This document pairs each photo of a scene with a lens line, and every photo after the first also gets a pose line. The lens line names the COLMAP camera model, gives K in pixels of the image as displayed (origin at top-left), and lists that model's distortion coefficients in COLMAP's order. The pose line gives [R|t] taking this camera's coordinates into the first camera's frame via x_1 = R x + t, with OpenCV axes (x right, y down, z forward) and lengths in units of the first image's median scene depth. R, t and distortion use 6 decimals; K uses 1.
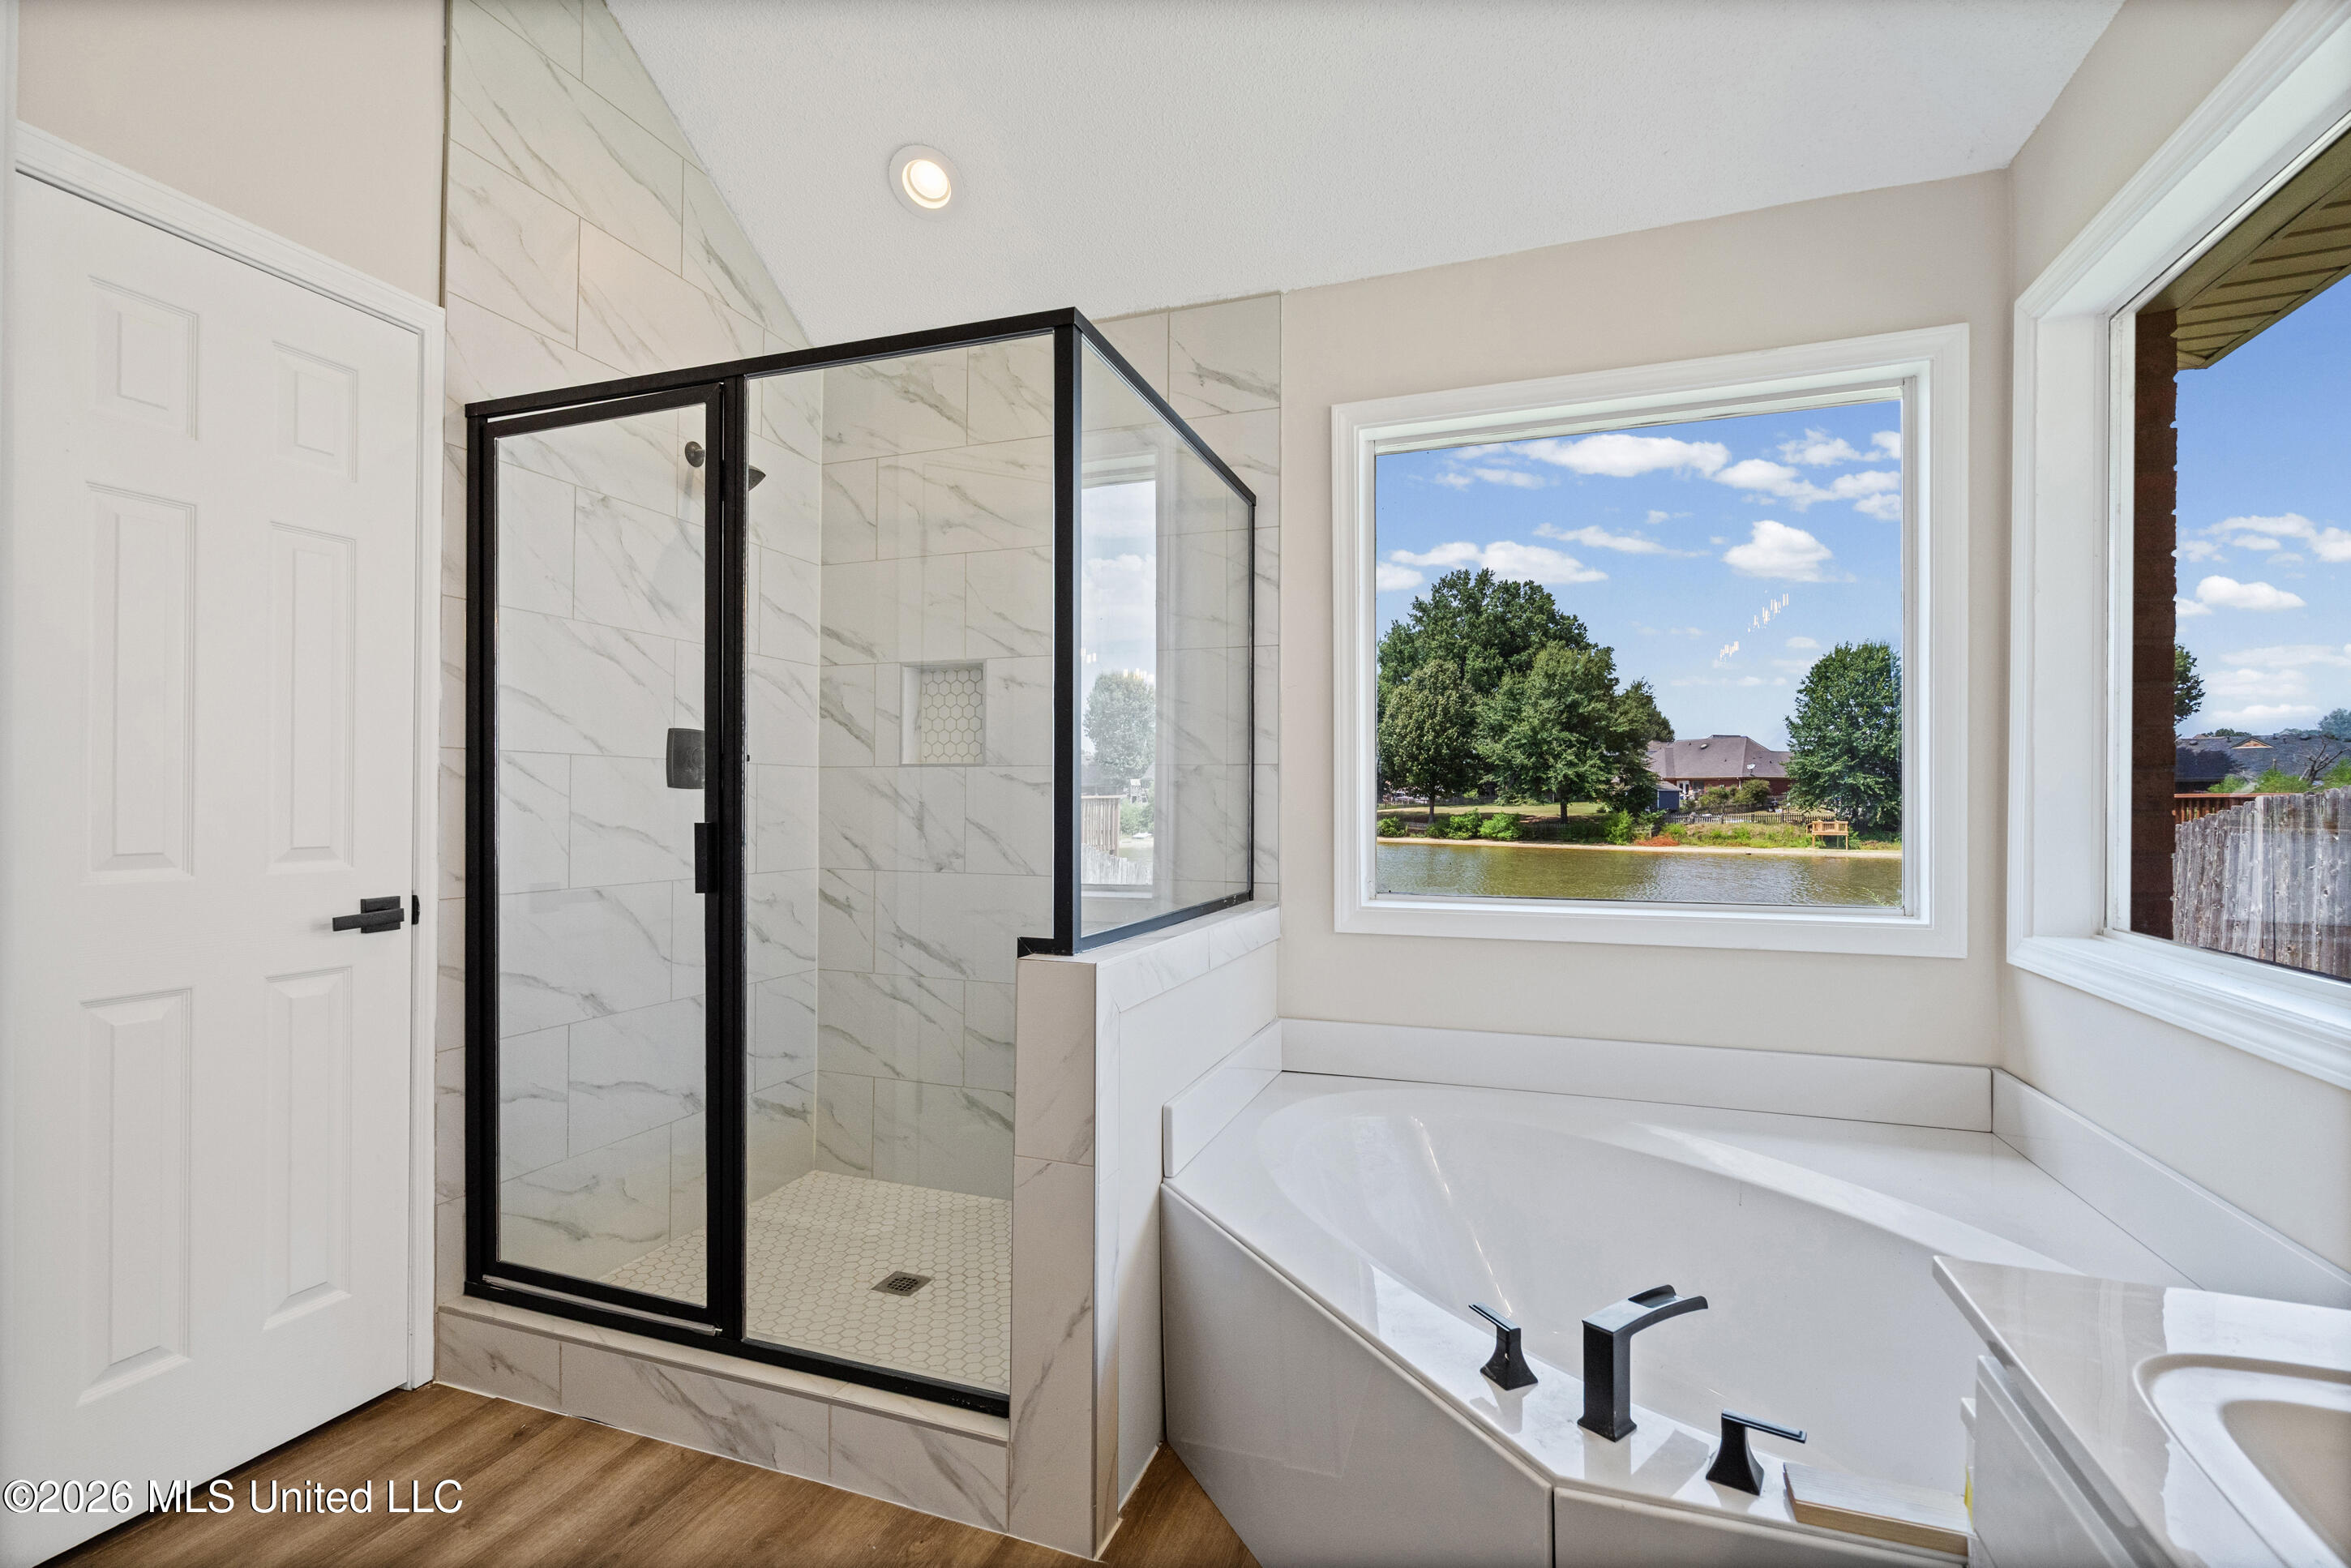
lens RADIAL K [[1061.8, 0, 1167.8], [0, 1061.8, 794.7], [0, 0, 1]] dist [-0.000962, -0.000046]
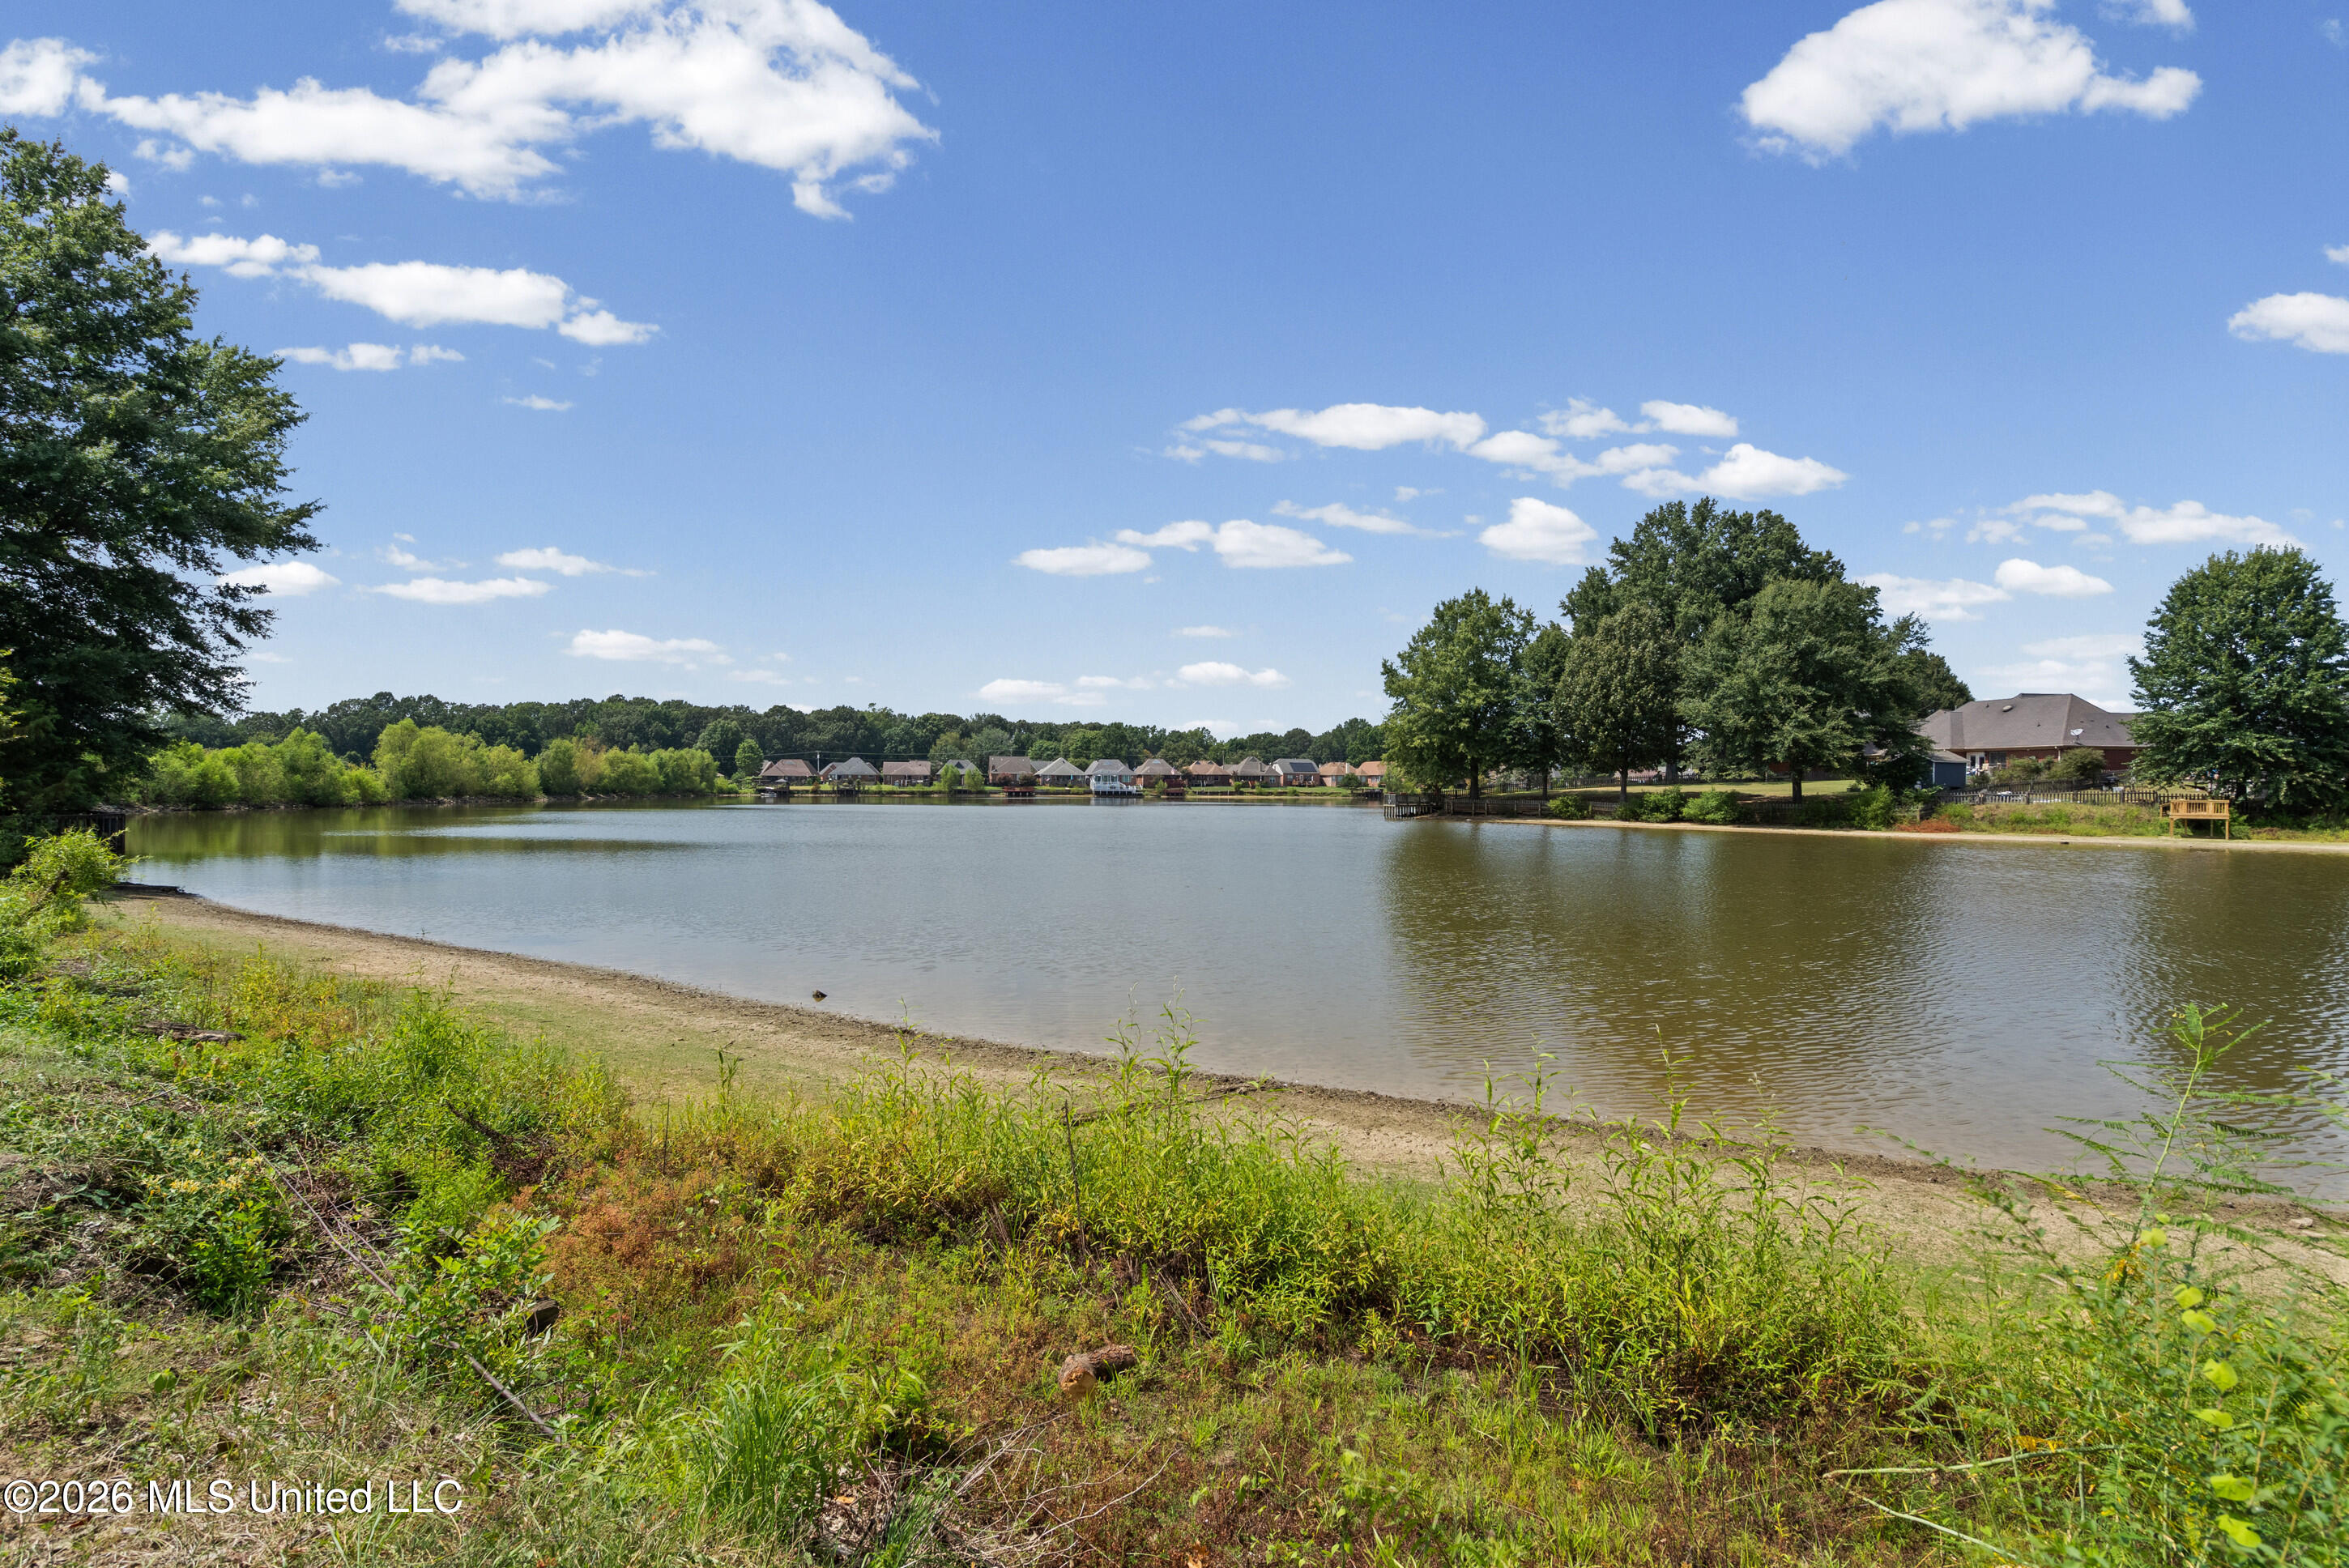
lens RADIAL K [[1049.4, 0, 1166.3], [0, 1049.4, 786.6], [0, 0, 1]] dist [-0.001872, -0.000700]
pose [[0.974894, 0.006825, -0.222564, 0.095869], [-0.007360, 0.999972, -0.001575, 0.020427], [0.222547, 0.003173, 0.974917, 0.148169]]
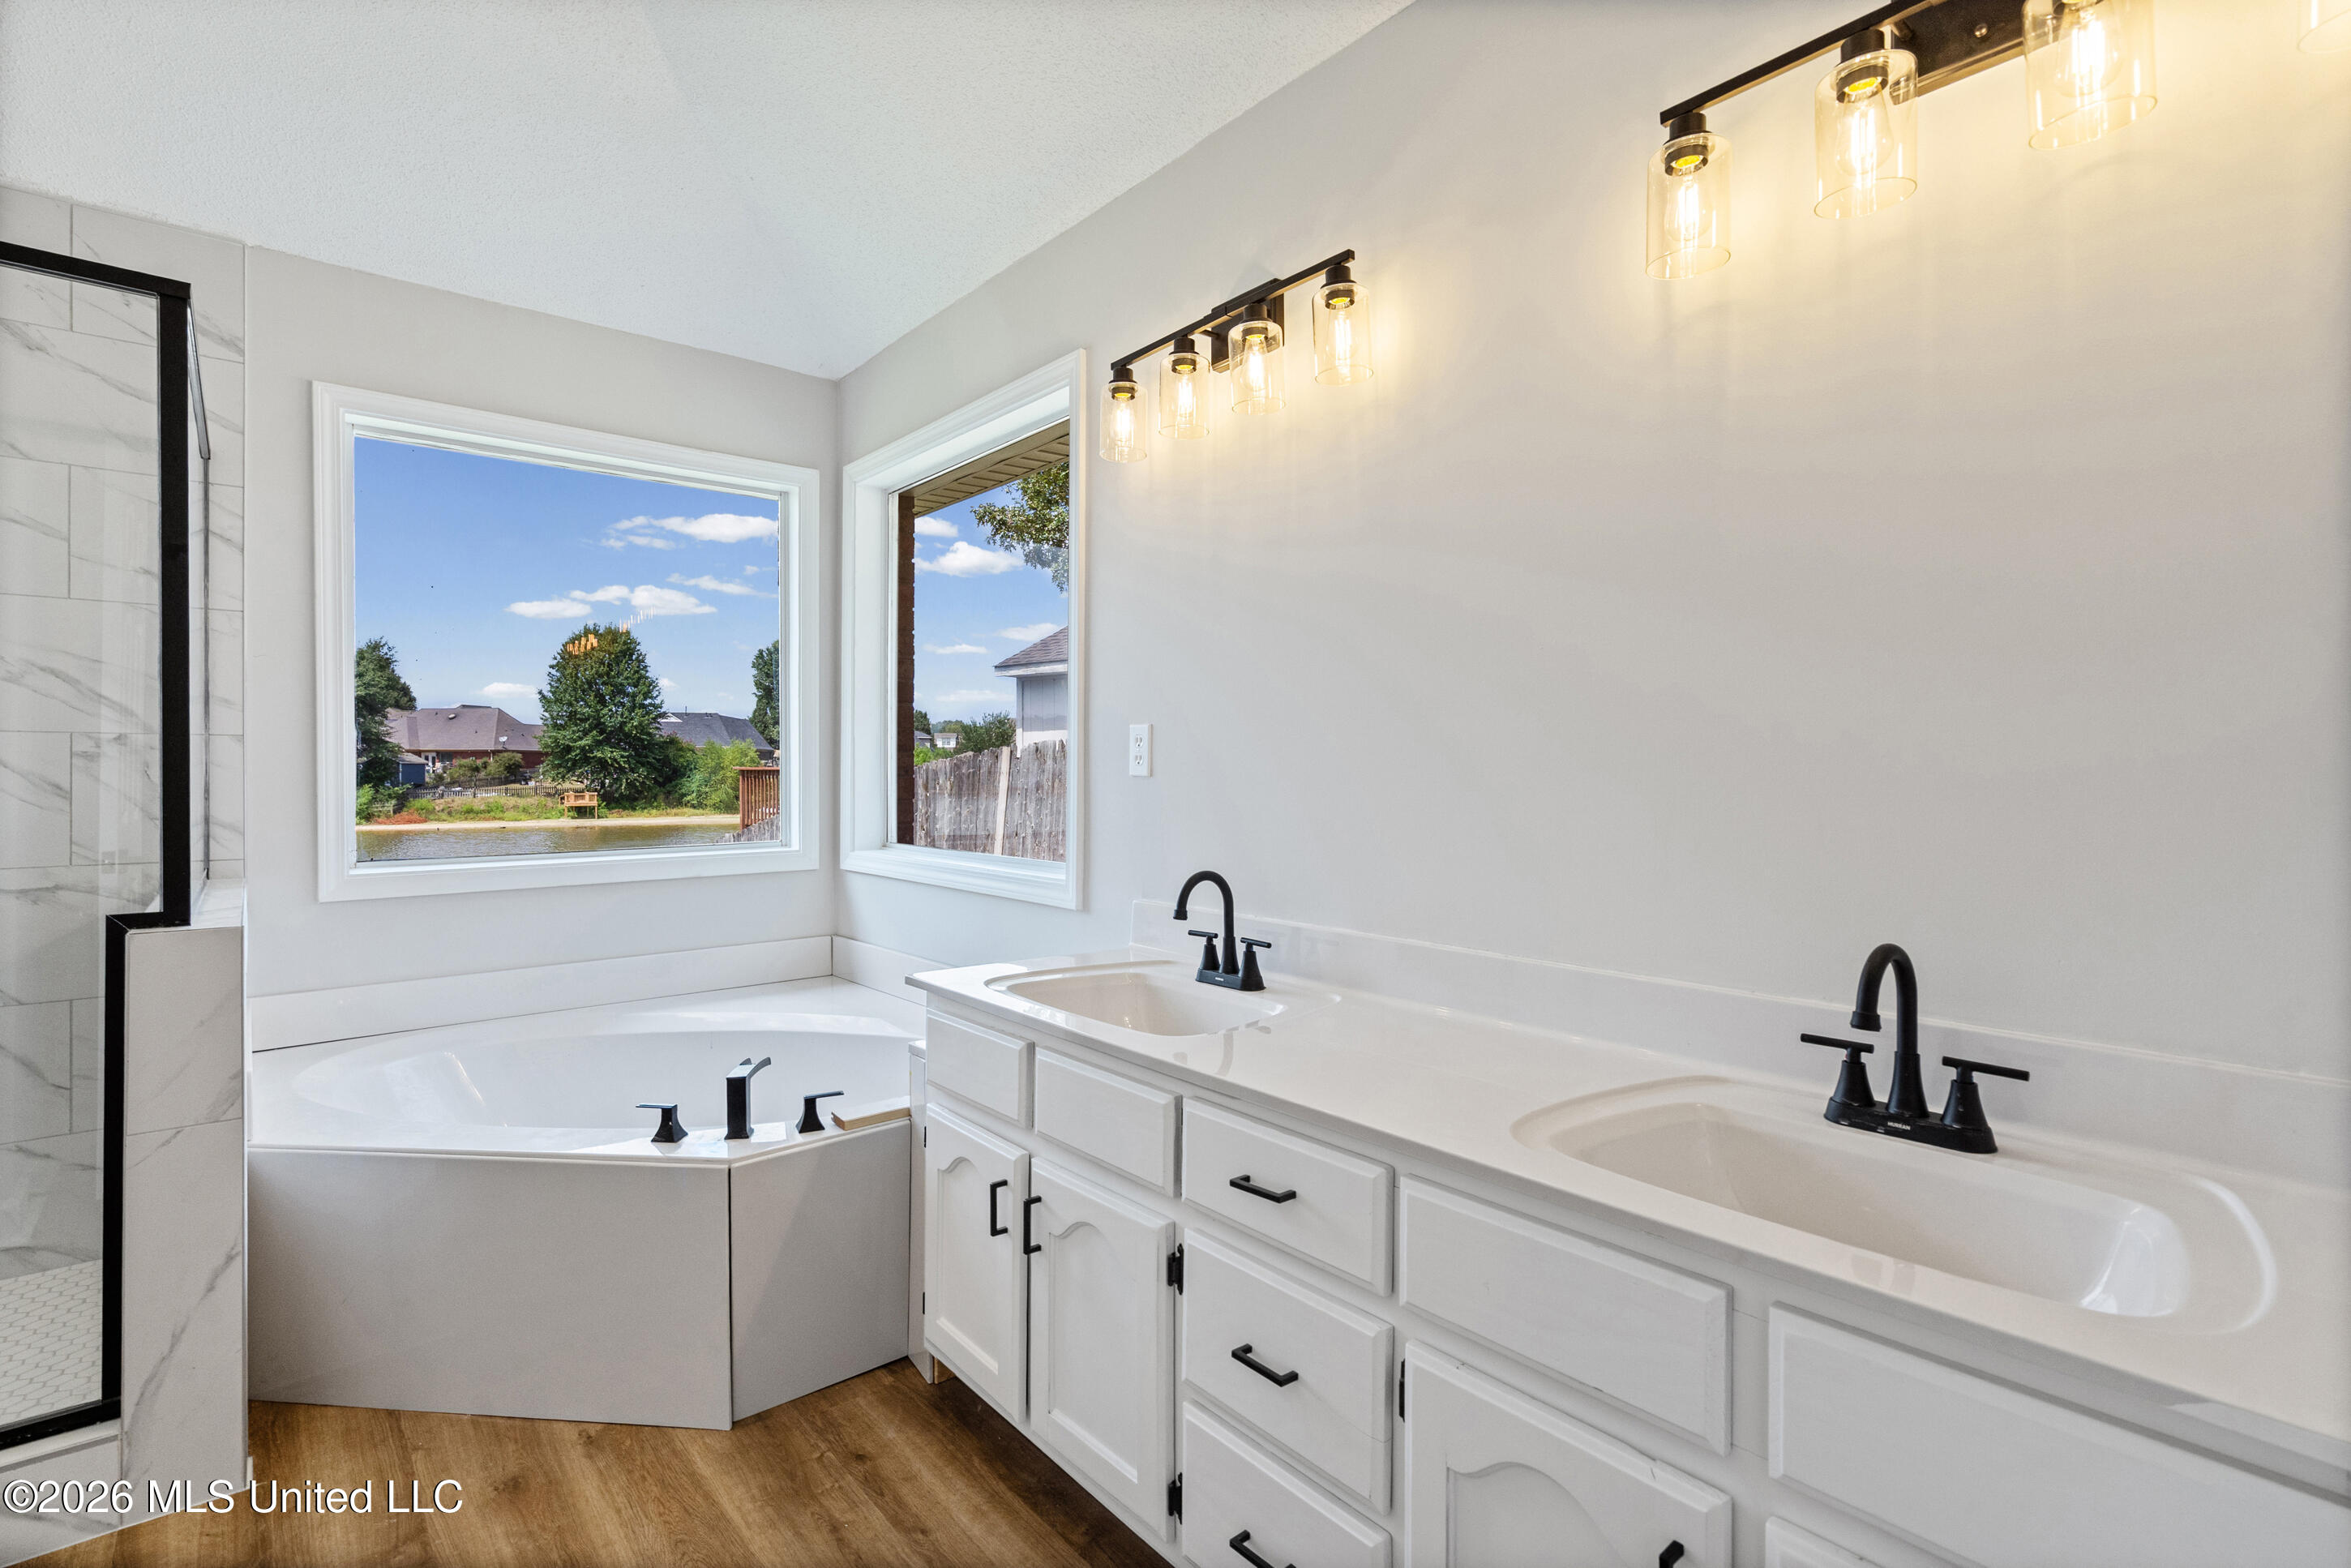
lens RADIAL K [[1067.1, 0, 1132.4], [0, 1067.1, 775.7], [0, 0, 1]] dist [-0.002171, 0.000035]
pose [[0.506485, -0.008130, 0.862210, -0.008988], [0.001458, 0.999962, 0.008572, 0.000034], [-0.862247, -0.003085, 0.506478, -0.005039]]
